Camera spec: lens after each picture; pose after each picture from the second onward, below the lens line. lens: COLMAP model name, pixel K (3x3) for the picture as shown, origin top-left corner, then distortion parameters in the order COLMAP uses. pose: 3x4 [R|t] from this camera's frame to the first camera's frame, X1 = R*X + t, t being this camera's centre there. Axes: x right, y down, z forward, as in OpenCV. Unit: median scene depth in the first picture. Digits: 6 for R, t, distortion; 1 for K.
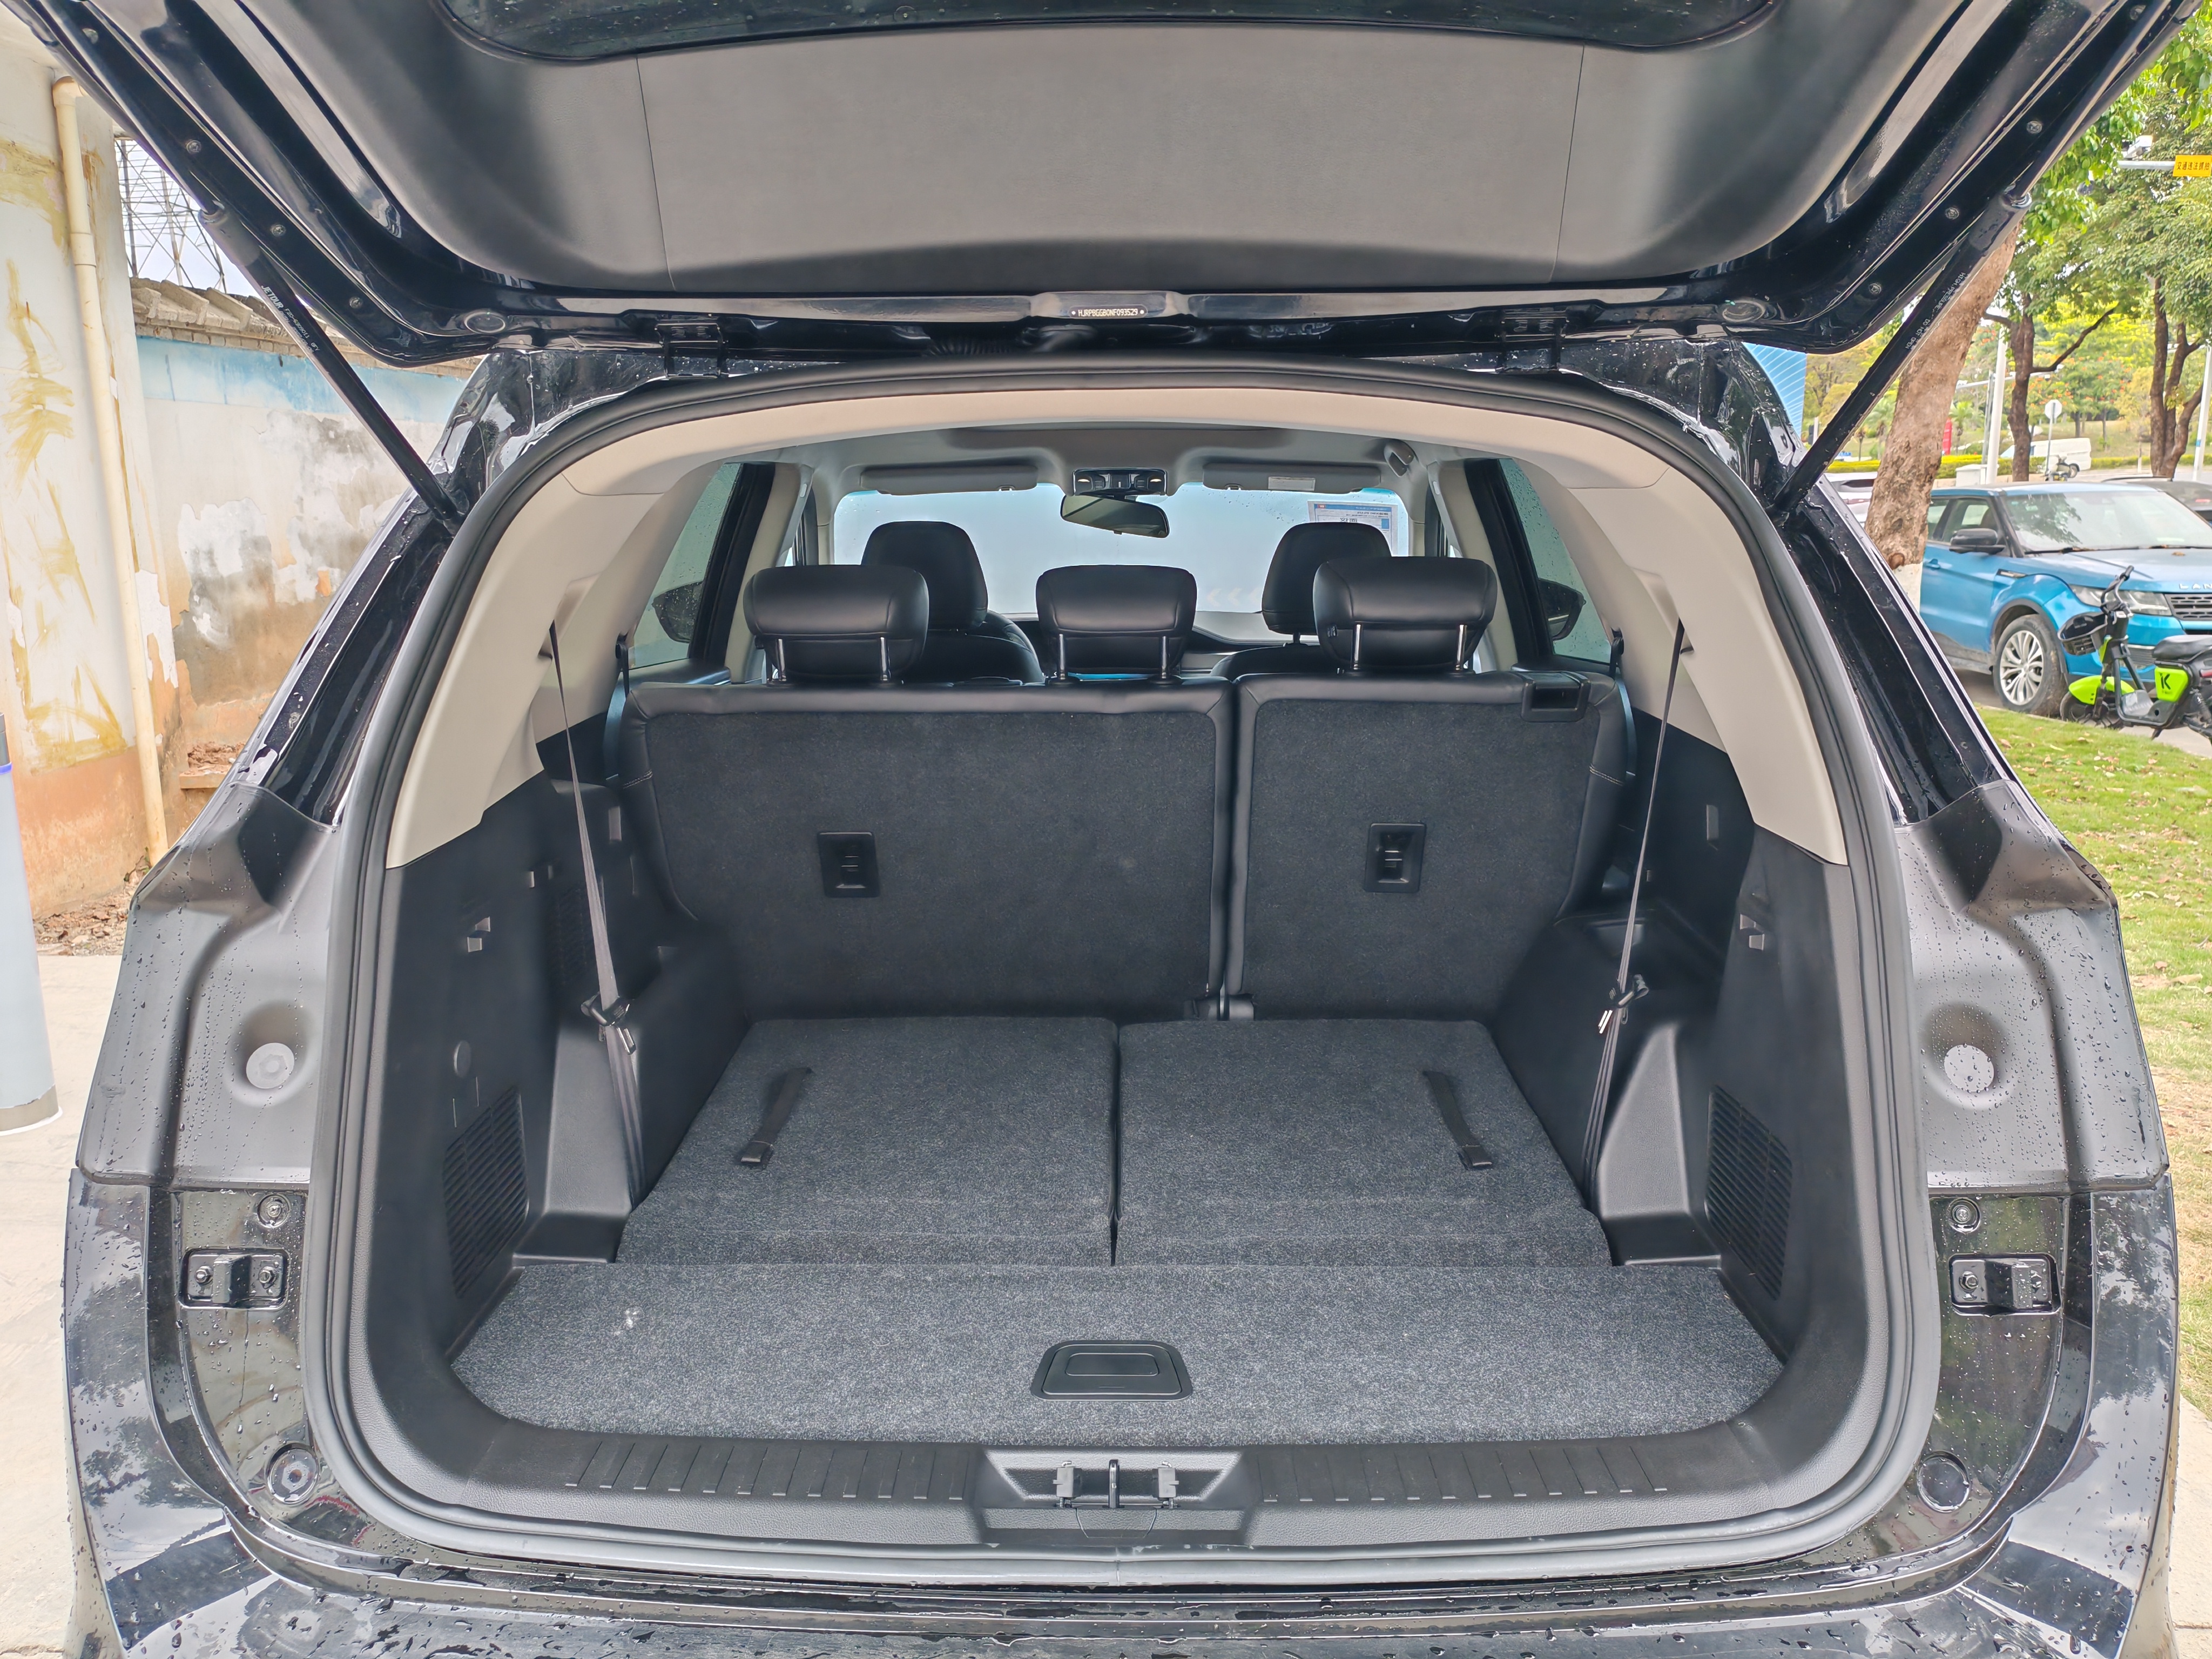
lens RADIAL K [[1704.3, 0, 1110.1], [0, 1704.3, 813.9], [0, 0, 1]] dist [0.083775, -0.077739]
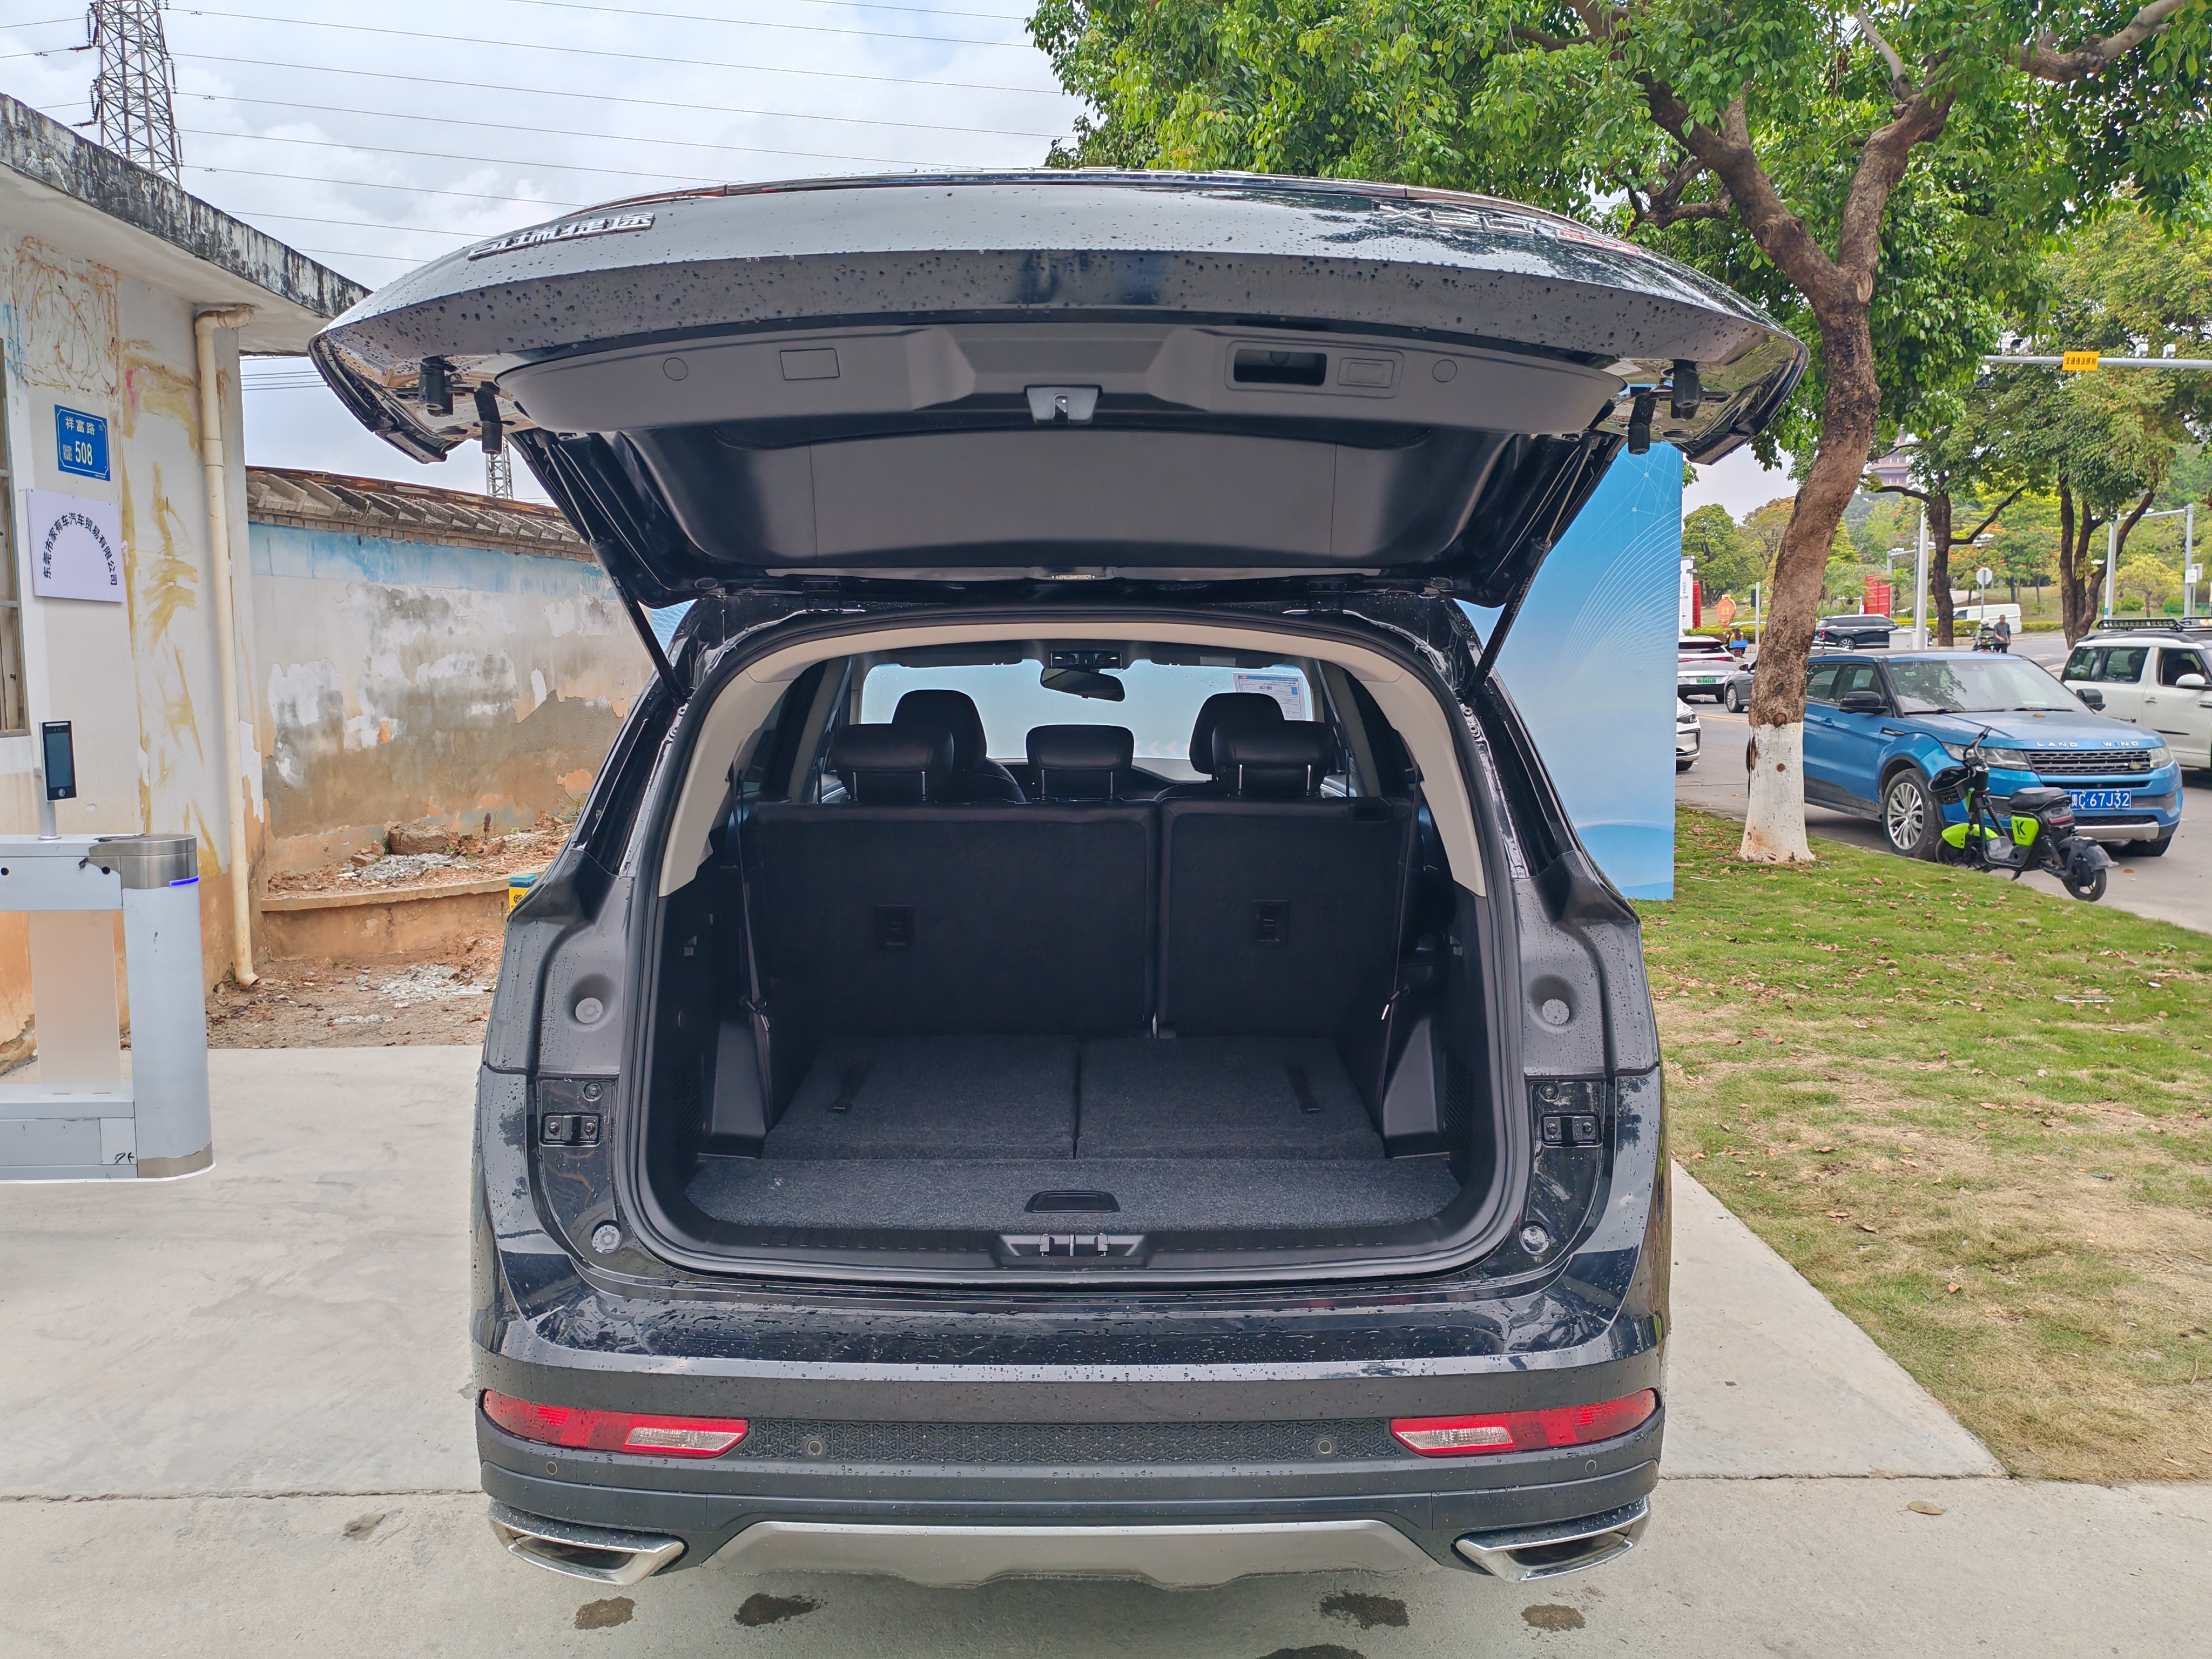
lens RADIAL K [[1739.8, 0, 1114.8], [0, 1739.8, 797.0], [0, 0, 1]] dist [0.064053, -0.043254]
pose [[0.999840, 0.004675, 0.017246, 0.002380], [-0.002976, 0.995257, -0.097232, 0.020166], [-0.017618, 0.097165, 0.995112, -0.155312]]
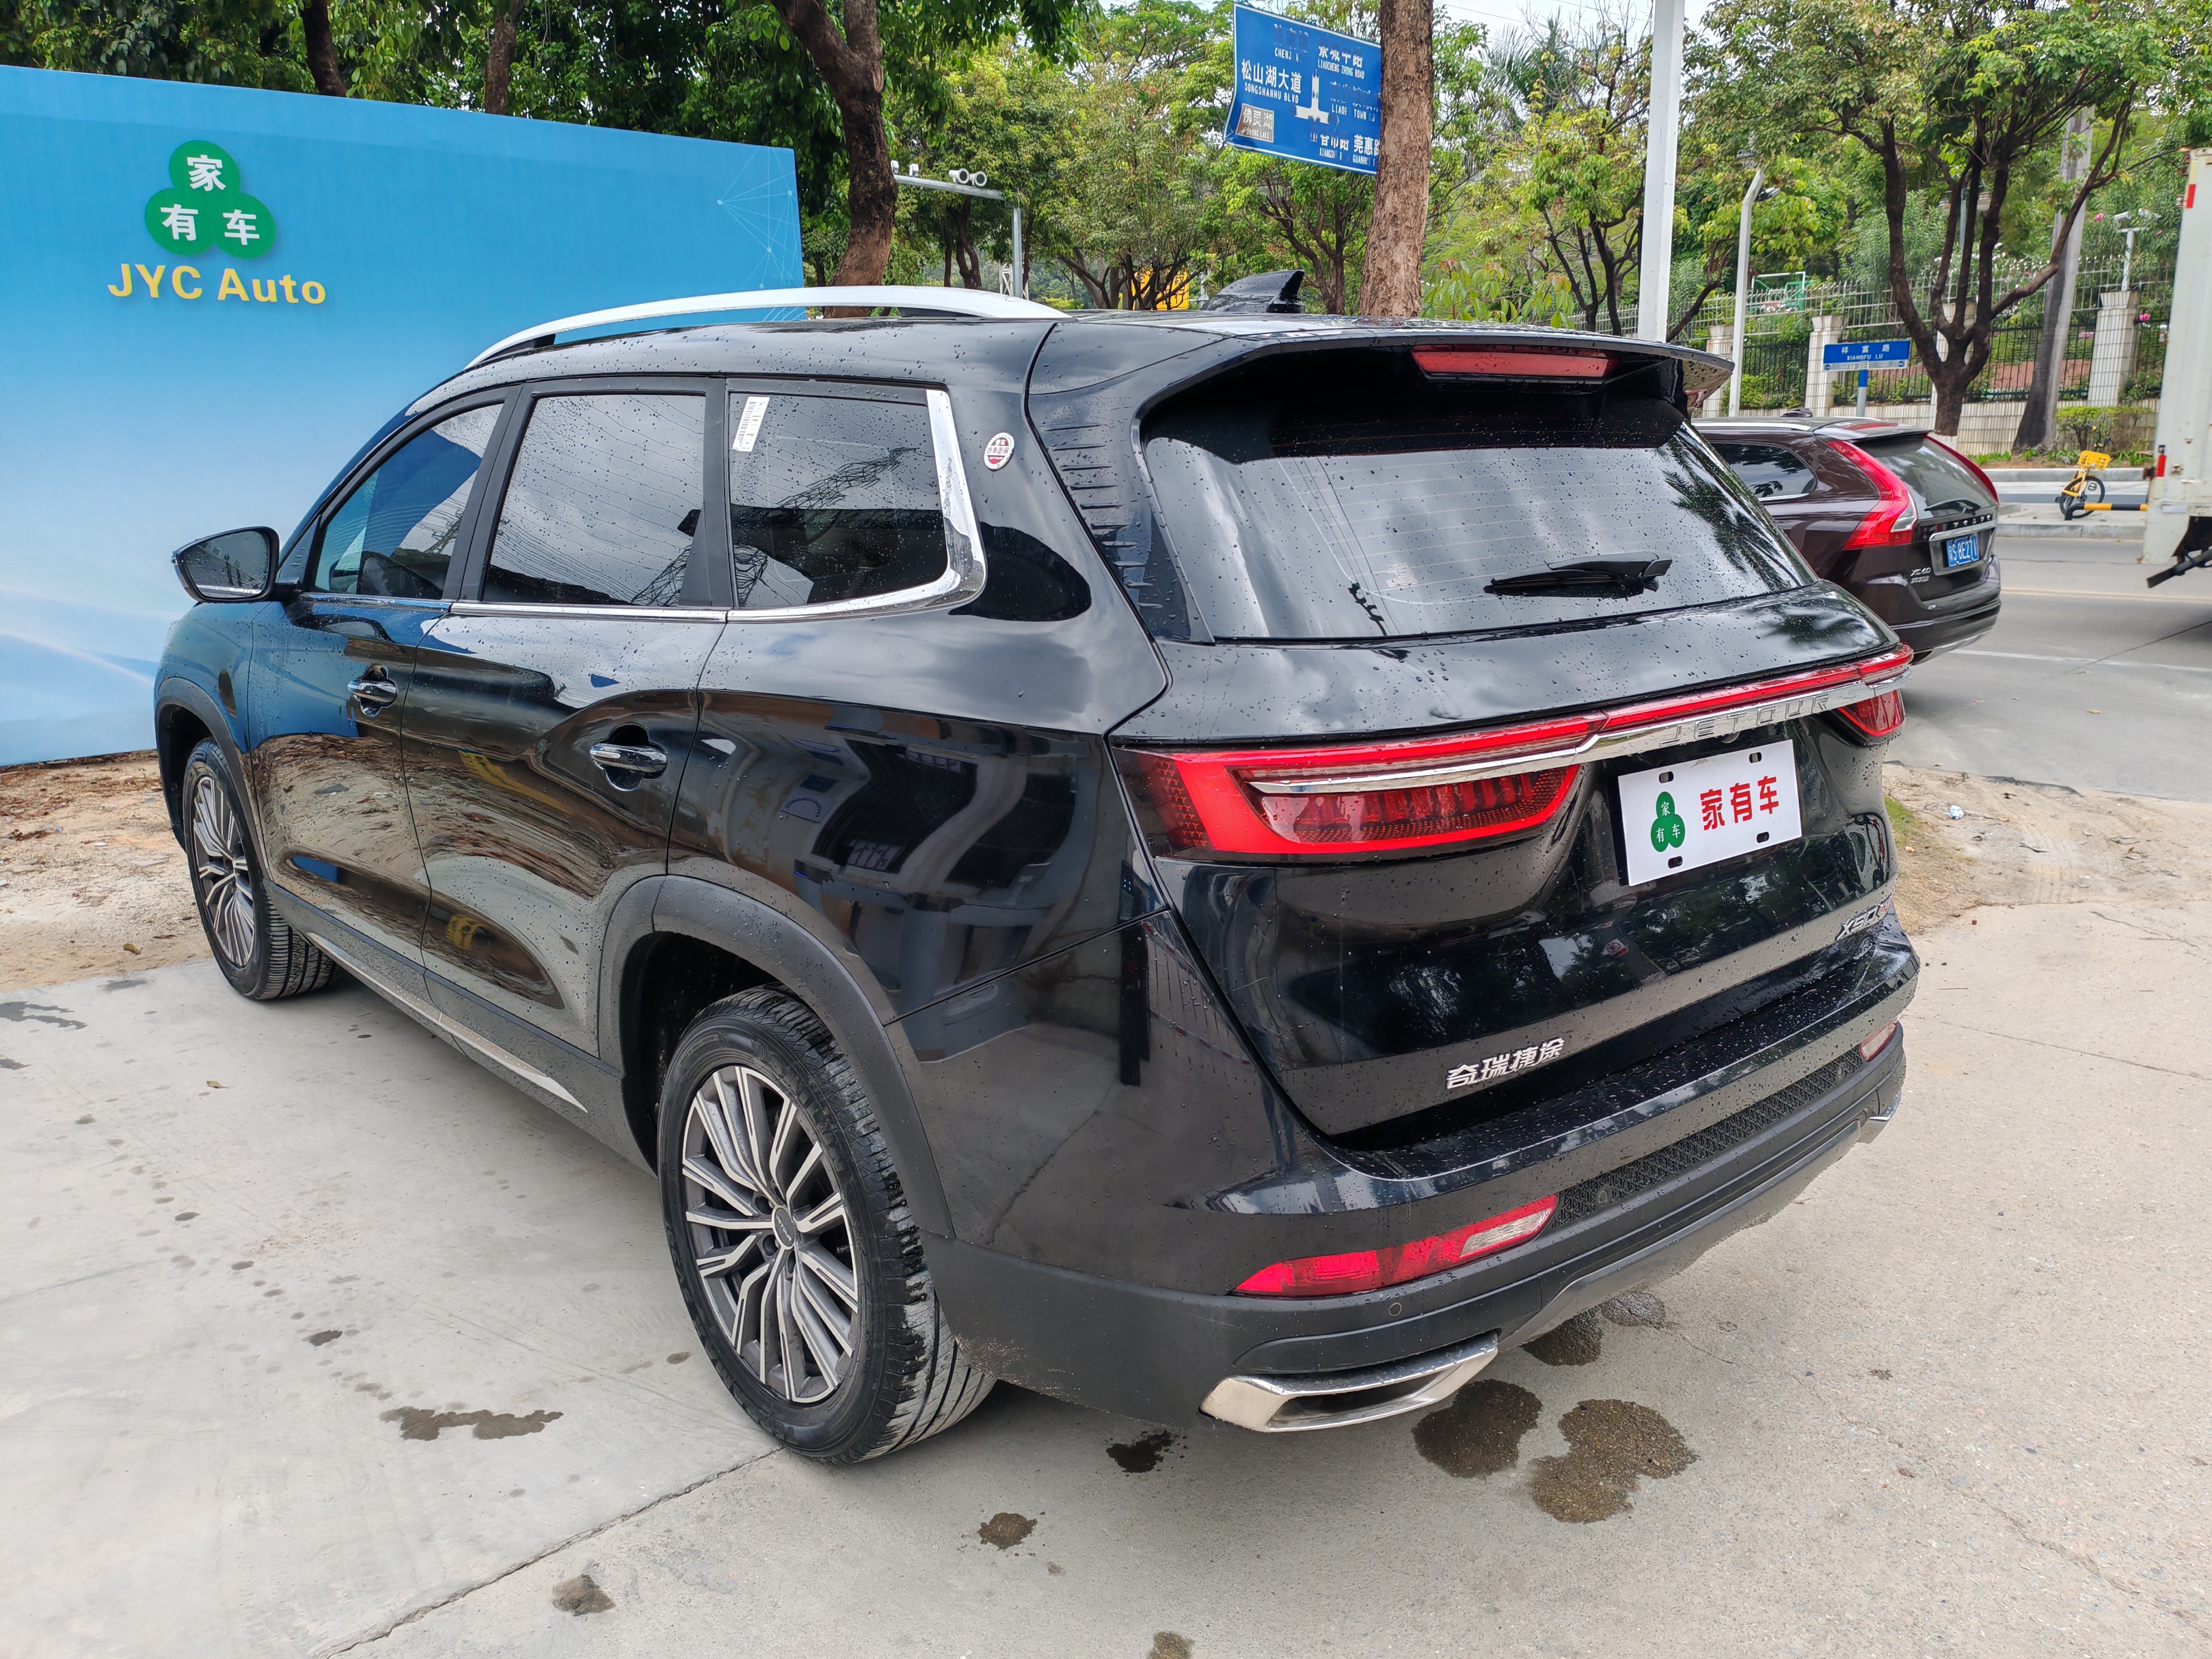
lens RADIAL K [[1720.5, 0, 1141.1], [0, 1720.5, 844.5], [0, 0, 1]] dist [0.091073, -0.090300]
pose [[0.714540, -0.156744, 0.681809, -0.307518], [0.127992, 0.987418, 0.092865, 0.002402], [-0.687787, 0.020910, 0.725611, -0.004704]]
